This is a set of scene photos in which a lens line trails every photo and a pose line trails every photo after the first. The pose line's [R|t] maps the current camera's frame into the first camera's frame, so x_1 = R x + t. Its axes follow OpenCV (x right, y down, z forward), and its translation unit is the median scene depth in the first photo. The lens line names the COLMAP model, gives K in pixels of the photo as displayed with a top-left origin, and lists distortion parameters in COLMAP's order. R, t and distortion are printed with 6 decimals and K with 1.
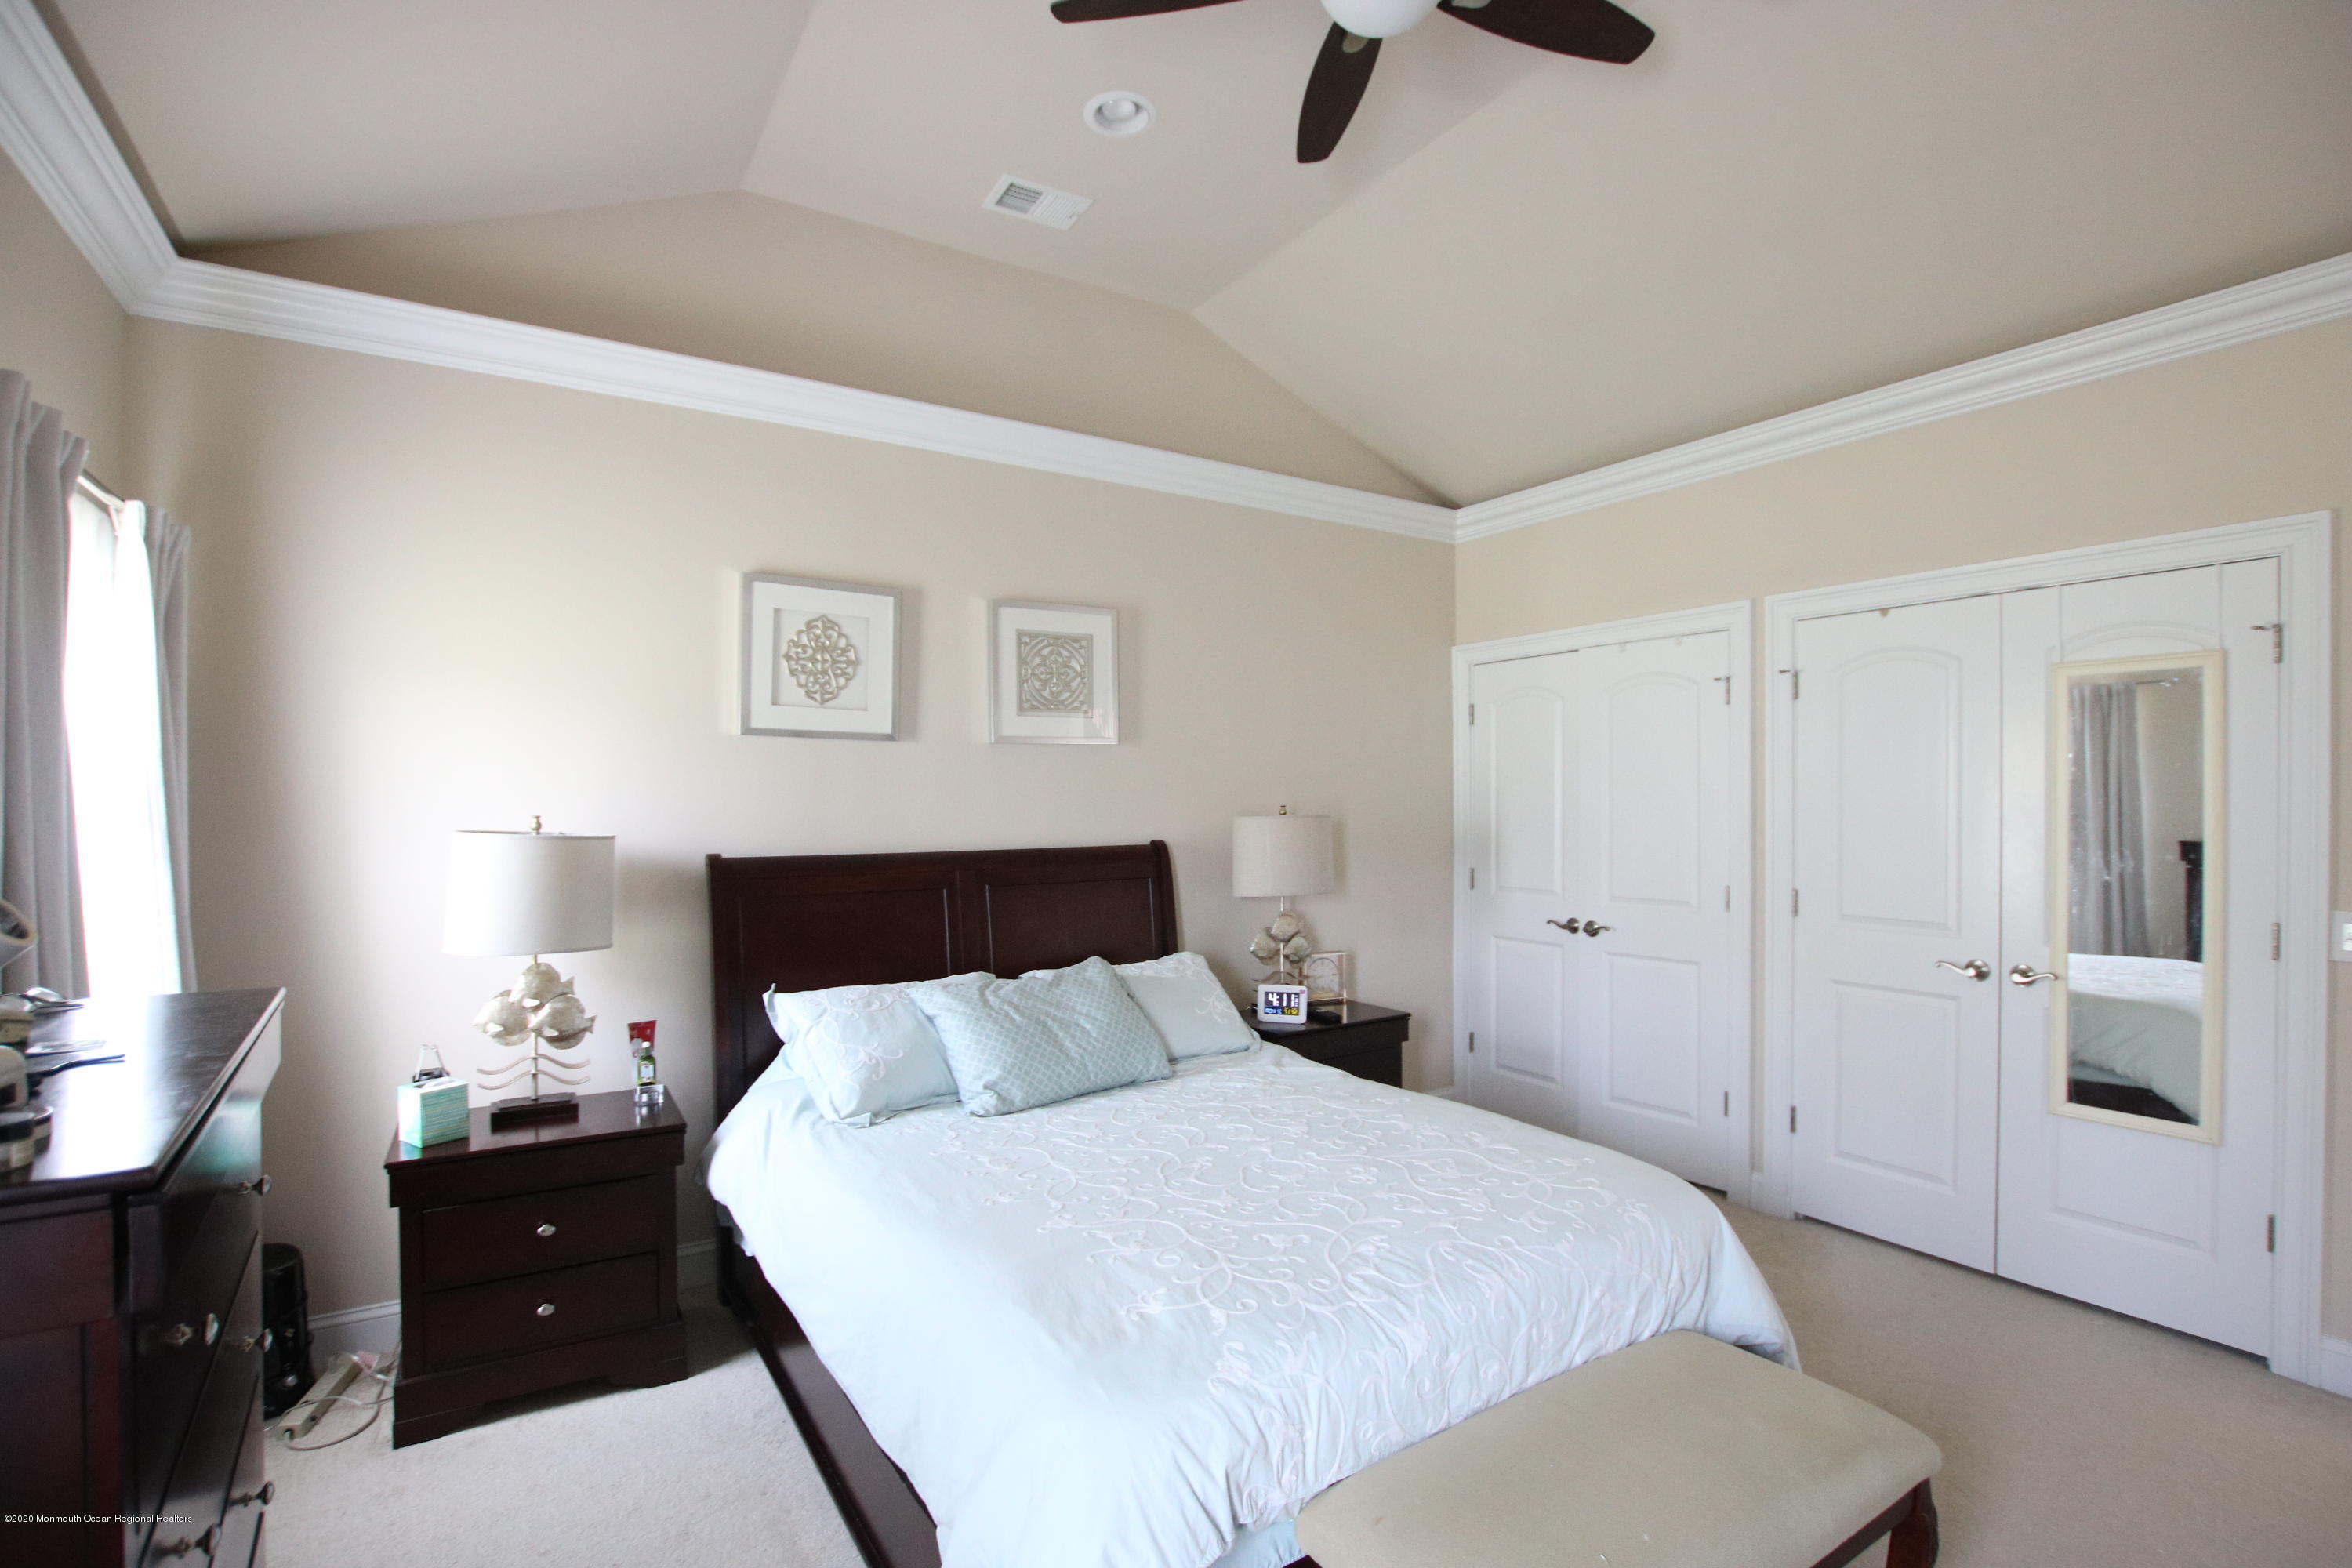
lens RADIAL K [[1091.7, 0, 1172.2], [0, 1091.7, 807.8], [0, 0, 1]] dist [-0.036396, 0.005716]
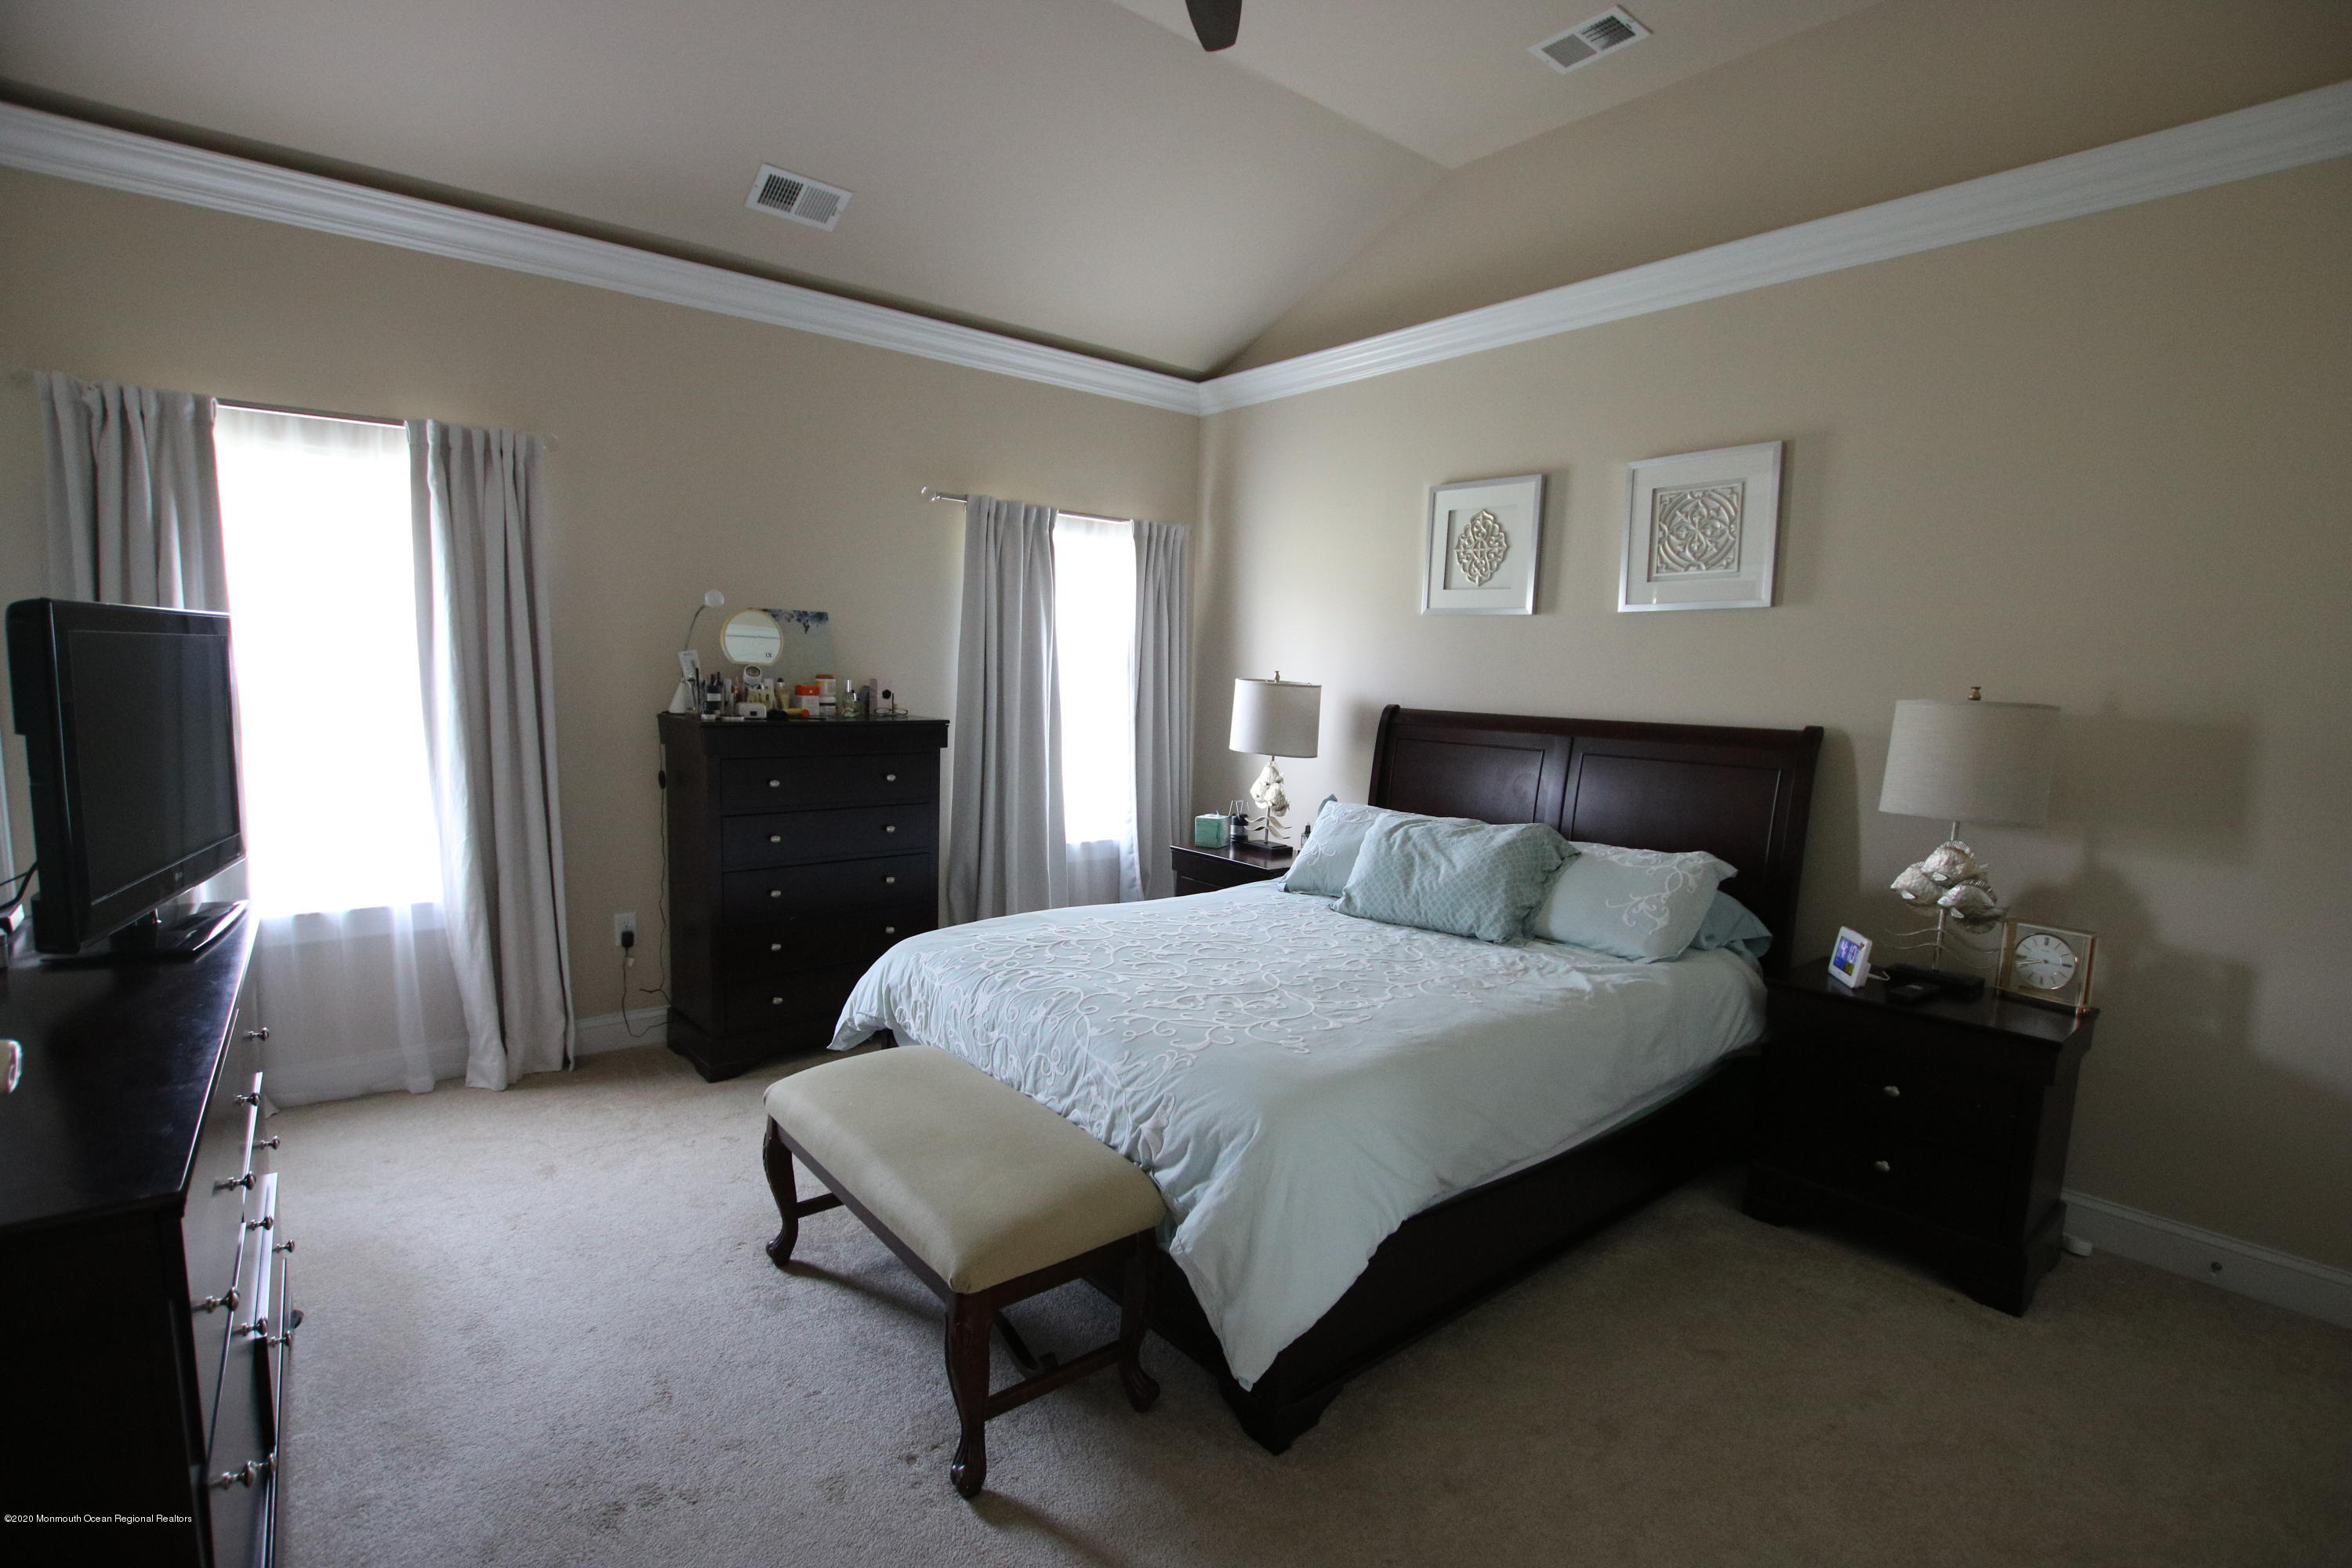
lens RADIAL K [[1091.7, 0, 1172.2], [0, 1091.7, 807.8], [0, 0, 1]] dist [-0.036396, 0.005716]
pose [[0.117409, 0.139710, -0.983207, 0.886518], [-0.027846, 0.990129, 0.137368, -0.007924], [0.992693, 0.011250, 0.120141, 0.541069]]
